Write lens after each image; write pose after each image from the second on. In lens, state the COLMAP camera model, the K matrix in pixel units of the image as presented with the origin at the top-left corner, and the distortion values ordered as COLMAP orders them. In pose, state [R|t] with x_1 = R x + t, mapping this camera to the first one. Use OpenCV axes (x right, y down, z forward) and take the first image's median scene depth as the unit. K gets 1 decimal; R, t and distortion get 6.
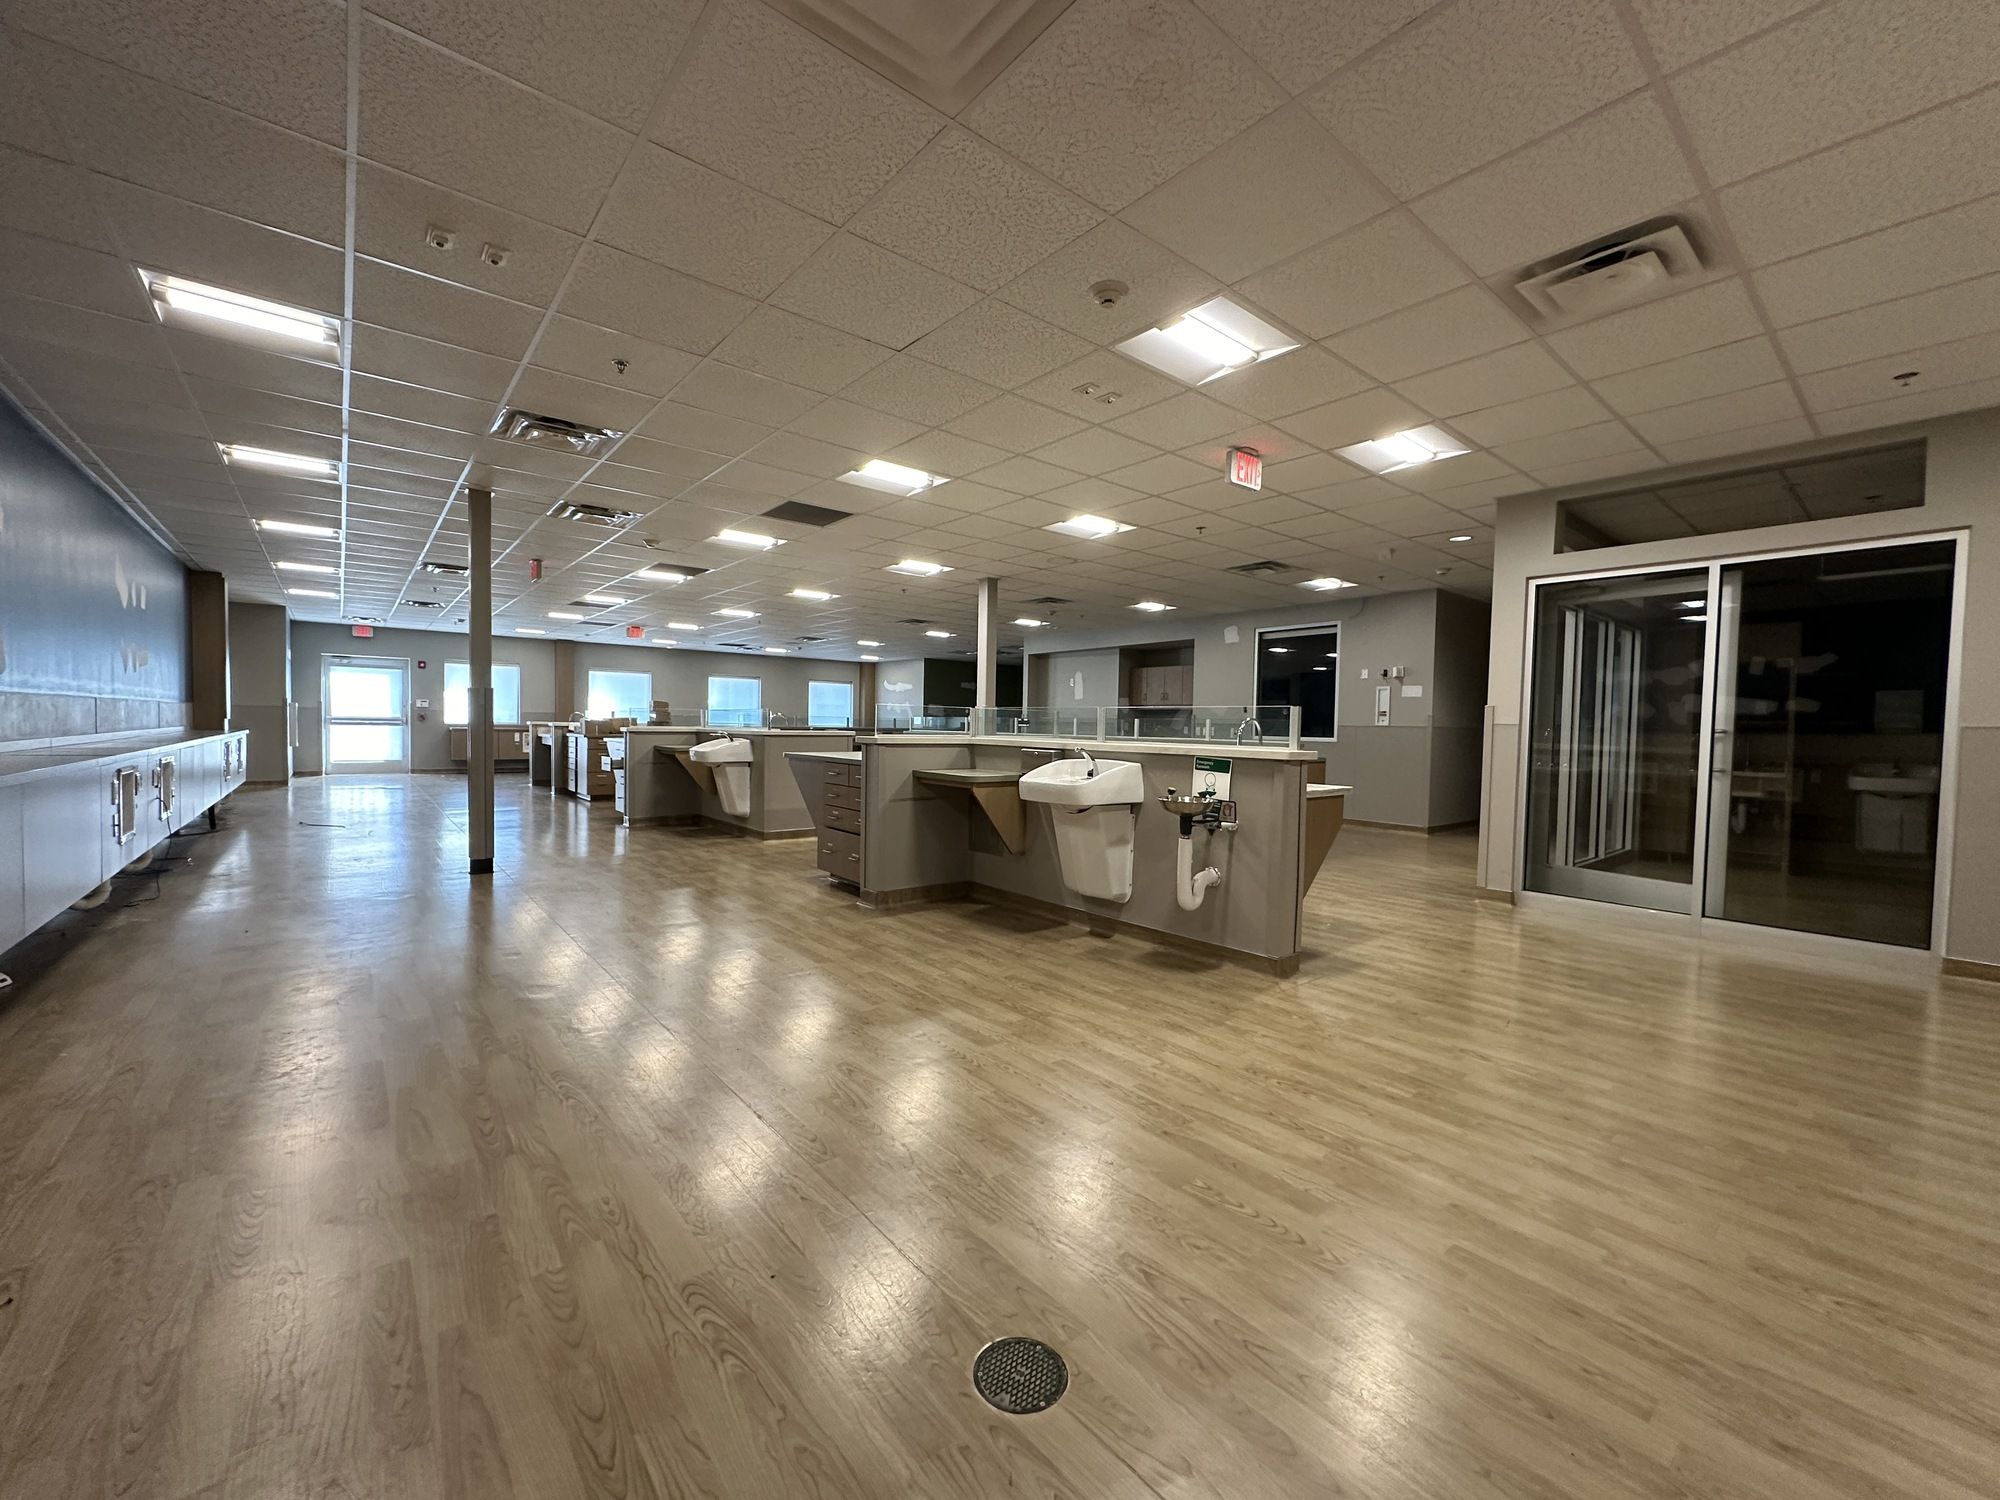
lens RADIAL K [[800.4, 0, 1000.0], [0, 800.4, 750.0], [0, 0, 1]] dist [-0.000615, -0.000022]
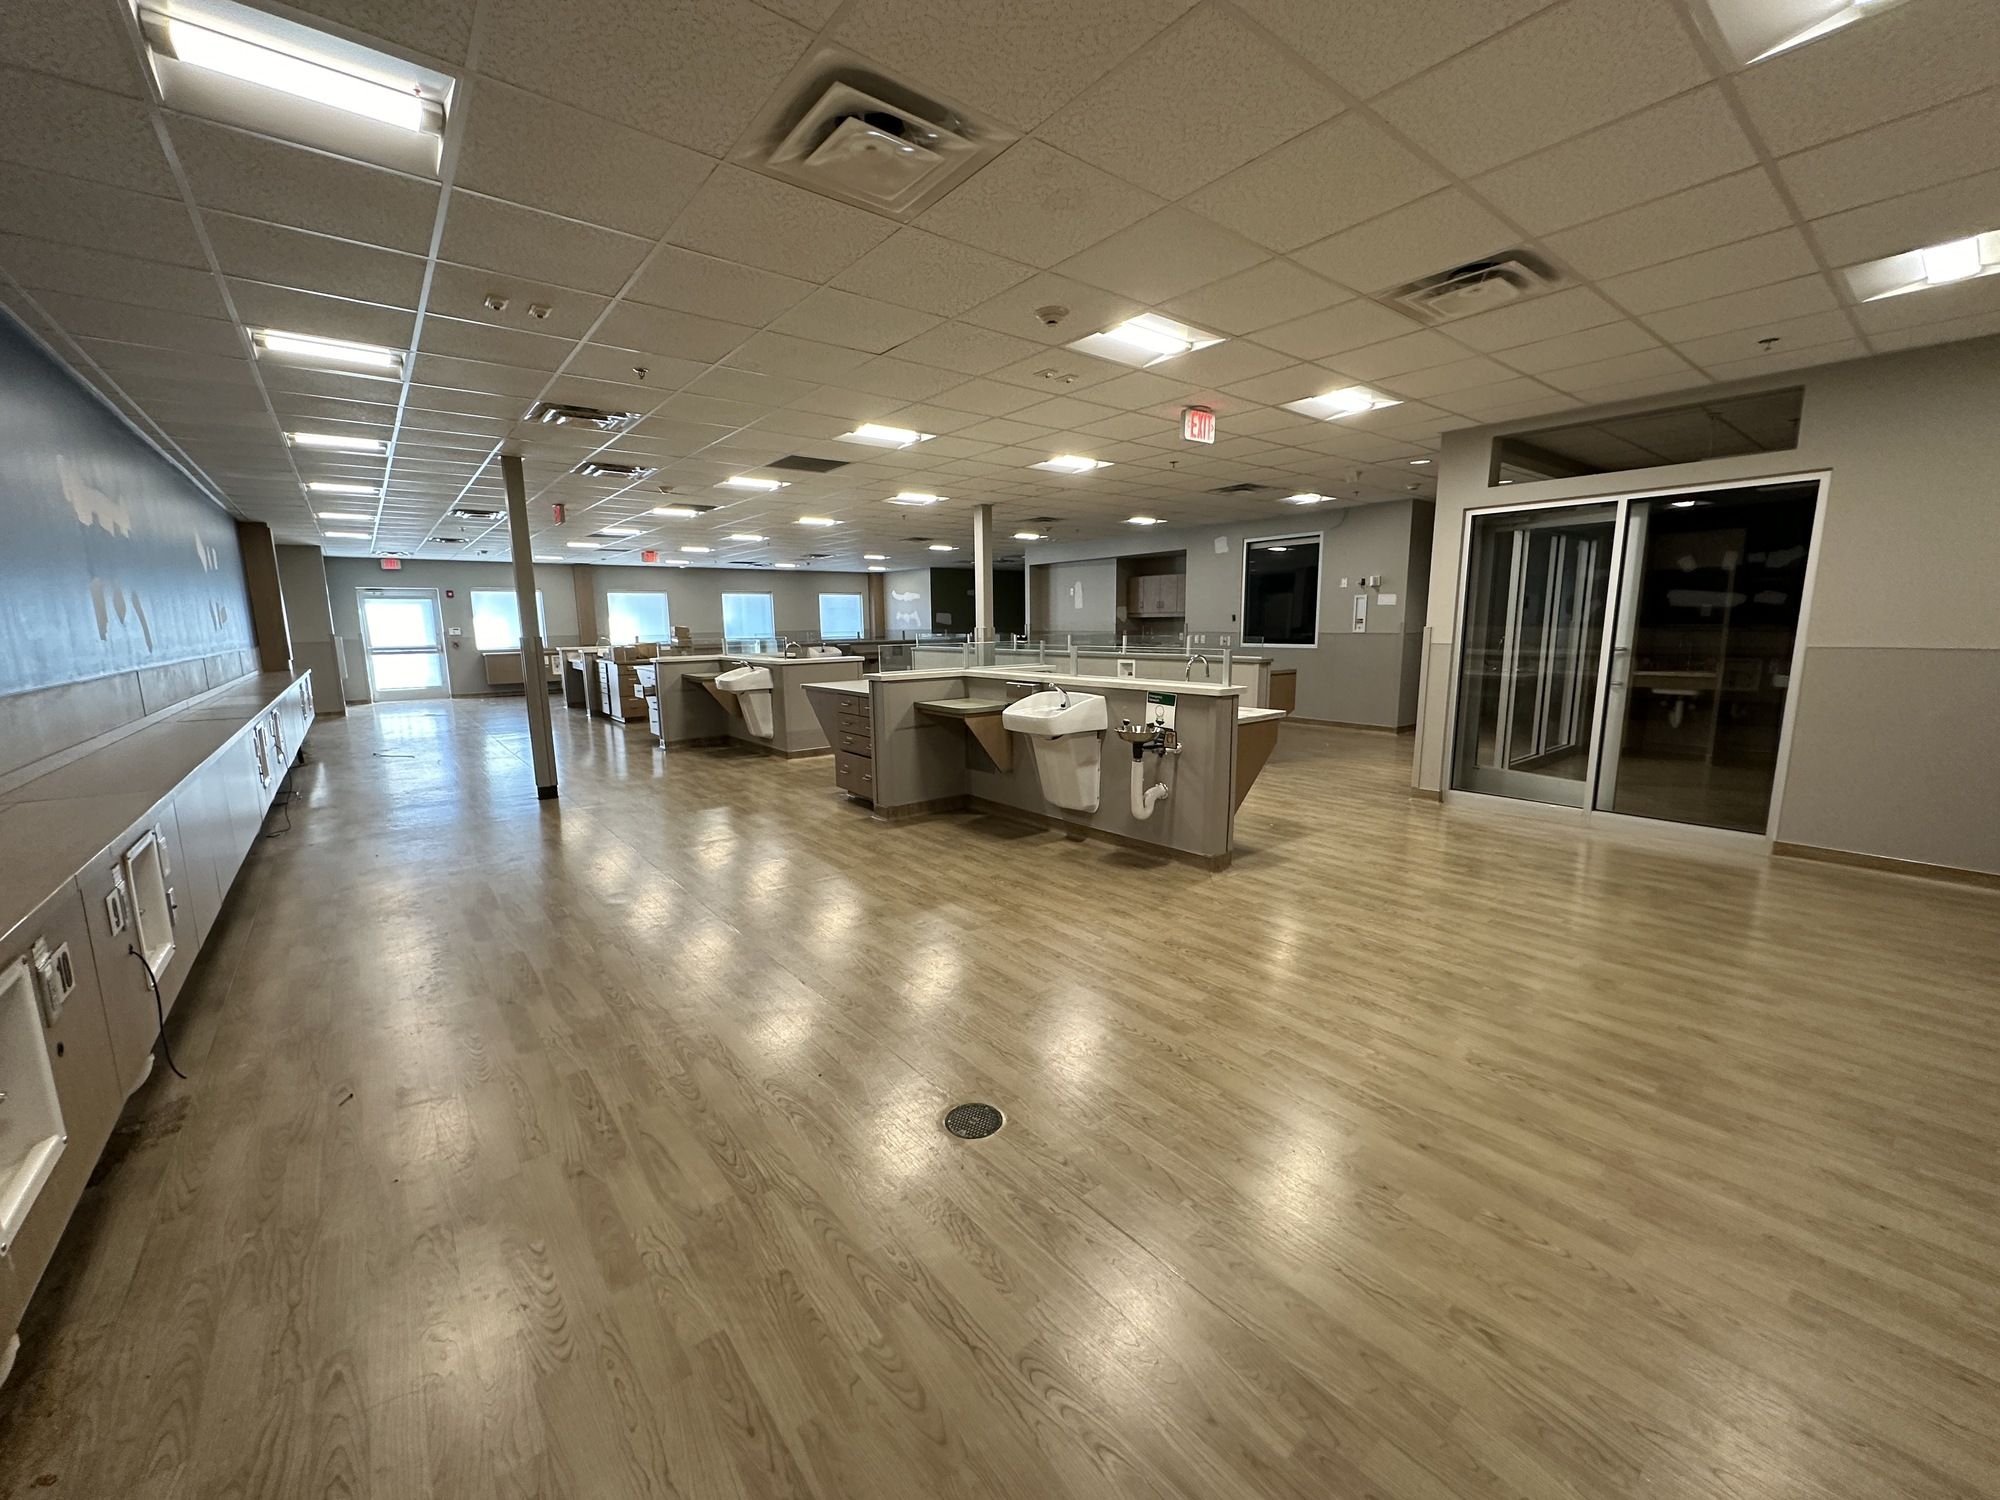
lens RADIAL K [[800.4, 0, 1000.0], [0, 800.4, 750.0], [0, 0, 1]] dist [-0.000615, -0.000022]
pose [[0.999340, -0.028751, -0.022193, 0.036974], [0.031383, 0.991130, 0.129137, -0.049140], [0.018283, -0.129748, 0.991378, -0.141374]]
